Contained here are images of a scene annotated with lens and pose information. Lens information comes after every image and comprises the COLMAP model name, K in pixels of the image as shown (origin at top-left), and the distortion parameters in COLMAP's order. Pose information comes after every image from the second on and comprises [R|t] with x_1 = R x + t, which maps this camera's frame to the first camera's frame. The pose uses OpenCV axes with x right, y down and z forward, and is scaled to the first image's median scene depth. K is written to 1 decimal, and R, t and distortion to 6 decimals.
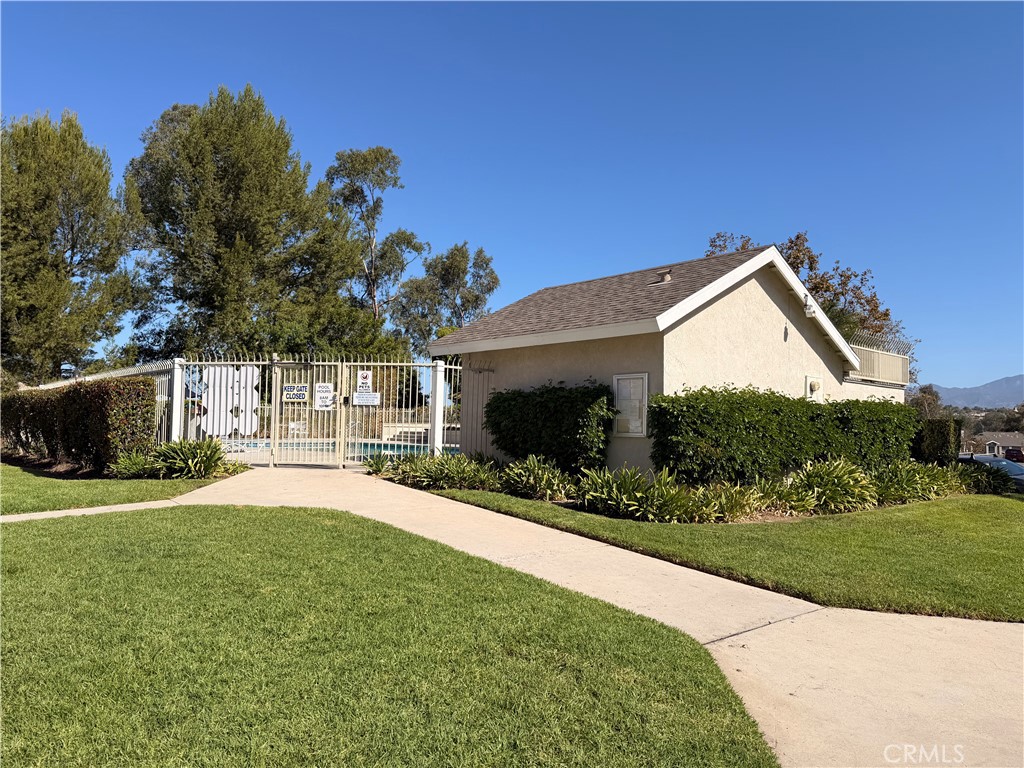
lens RADIAL K [[717.0, 0, 519.2], [0, 717.0, 391.8], [0, 0, 1]] dist [0.109412, -0.184863]
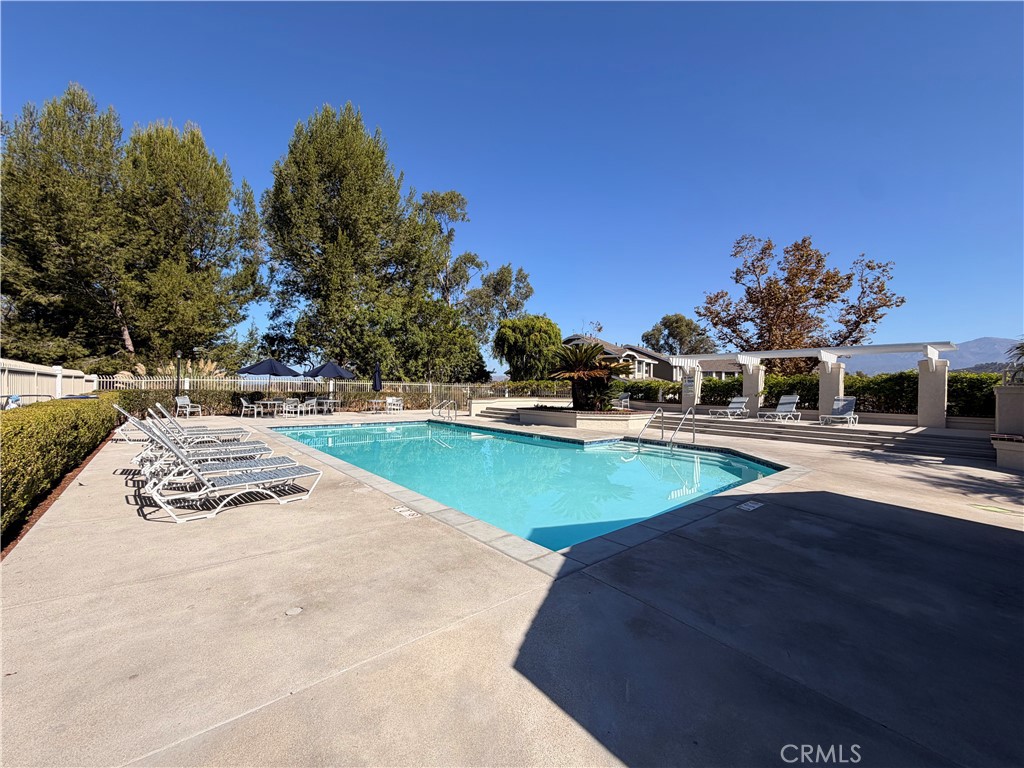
lens RADIAL K [[408.2, 0, 512.0], [0, 408.2, 384.0], [0, 0, 1]] dist [-0.001937, -0.000079]
pose [[0.999714, -0.000966, -0.023906, -0.064356], [0.001979, 0.999100, 0.042360, -0.003013], [0.023843, -0.042395, 0.998816, 0.223107]]
